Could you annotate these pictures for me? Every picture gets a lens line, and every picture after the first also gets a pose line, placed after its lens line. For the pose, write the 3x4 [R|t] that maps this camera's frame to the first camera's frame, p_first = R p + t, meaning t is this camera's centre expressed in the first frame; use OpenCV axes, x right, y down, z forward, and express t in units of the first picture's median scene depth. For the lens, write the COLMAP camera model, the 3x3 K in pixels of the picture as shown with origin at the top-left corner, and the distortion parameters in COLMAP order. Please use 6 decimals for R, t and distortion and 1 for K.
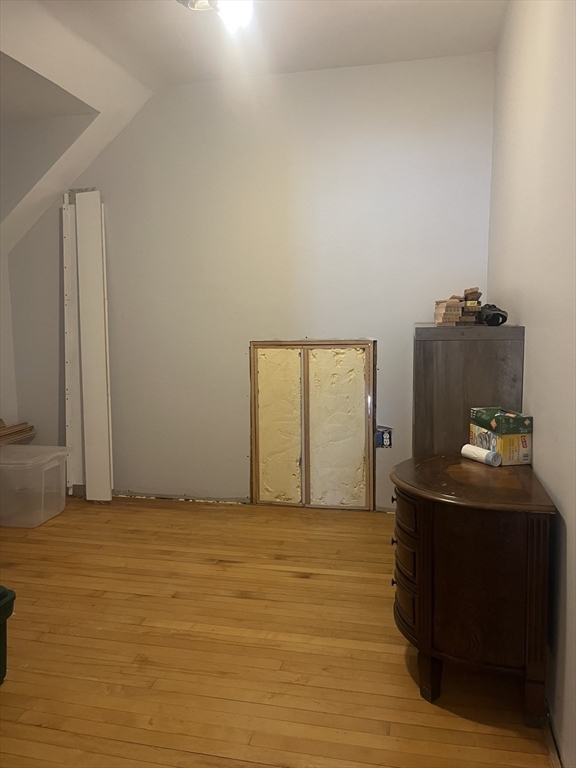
lens RADIAL K [[584.5, 0, 289.2], [0, 584.5, 374.4], [0, 0, 1]] dist [0.049263, -0.085606]
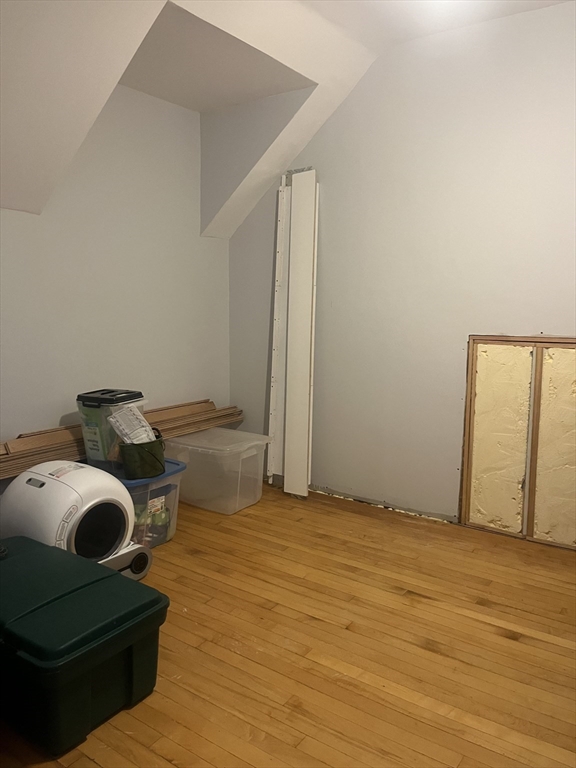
lens RADIAL K [[584.5, 0, 289.2], [0, 584.5, 374.4], [0, 0, 1]] dist [0.049263, -0.085606]
pose [[0.921516, 0.064081, -0.383016, 0.022873], [-0.055015, 0.997886, 0.034591, -0.015010], [0.384423, -0.010804, 0.923094, 0.116256]]
